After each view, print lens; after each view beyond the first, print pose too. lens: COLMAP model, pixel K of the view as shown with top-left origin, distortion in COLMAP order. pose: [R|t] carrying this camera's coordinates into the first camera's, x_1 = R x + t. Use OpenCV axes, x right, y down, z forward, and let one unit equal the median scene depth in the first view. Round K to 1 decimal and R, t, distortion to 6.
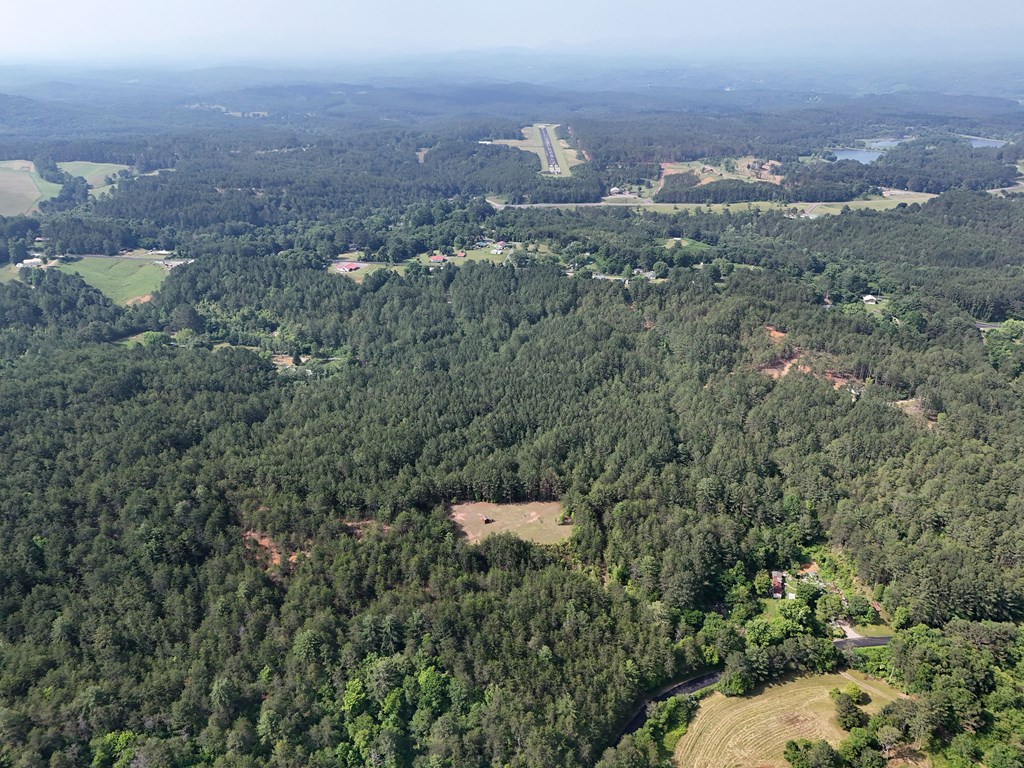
lens RADIAL K [[745.1, 0, 512.0], [0, 745.1, 384.0], [0, 0, 1]] dist [0.077116, -0.073698]
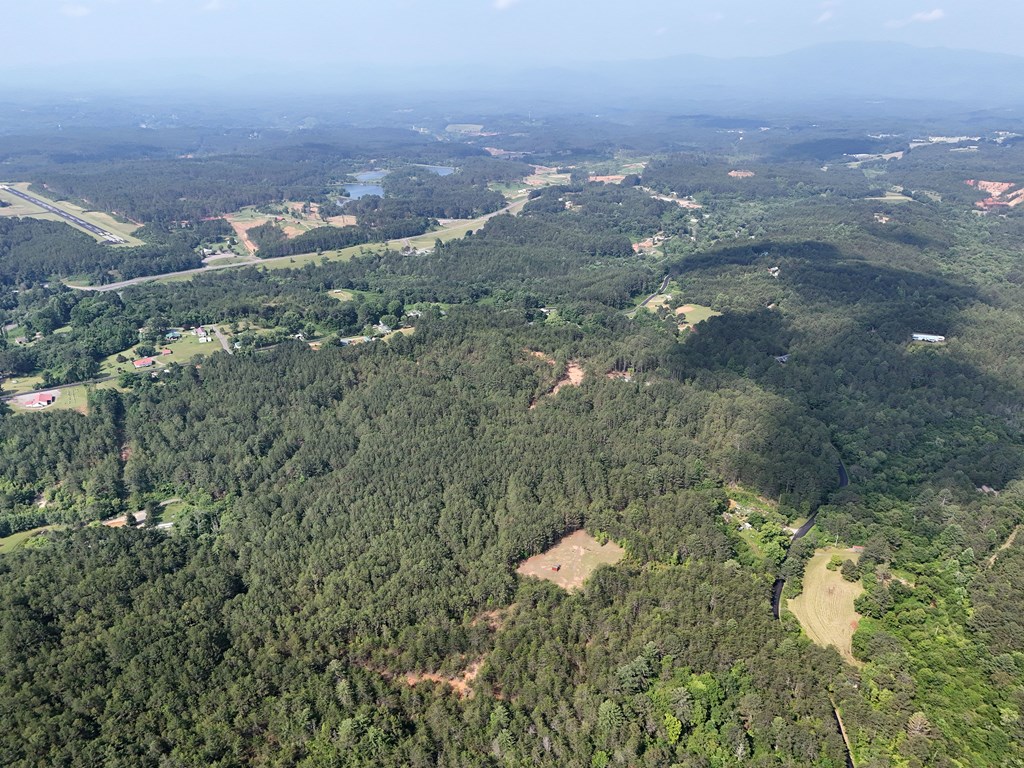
lens RADIAL K [[745.1, 0, 512.0], [0, 745.1, 384.0], [0, 0, 1]] dist [0.077116, -0.073698]
pose [[0.743913, -0.259683, 0.615758, -0.230633], [0.280537, 0.957644, 0.064943, -0.057151], [-0.606541, 0.124431, 0.785255, 0.039960]]
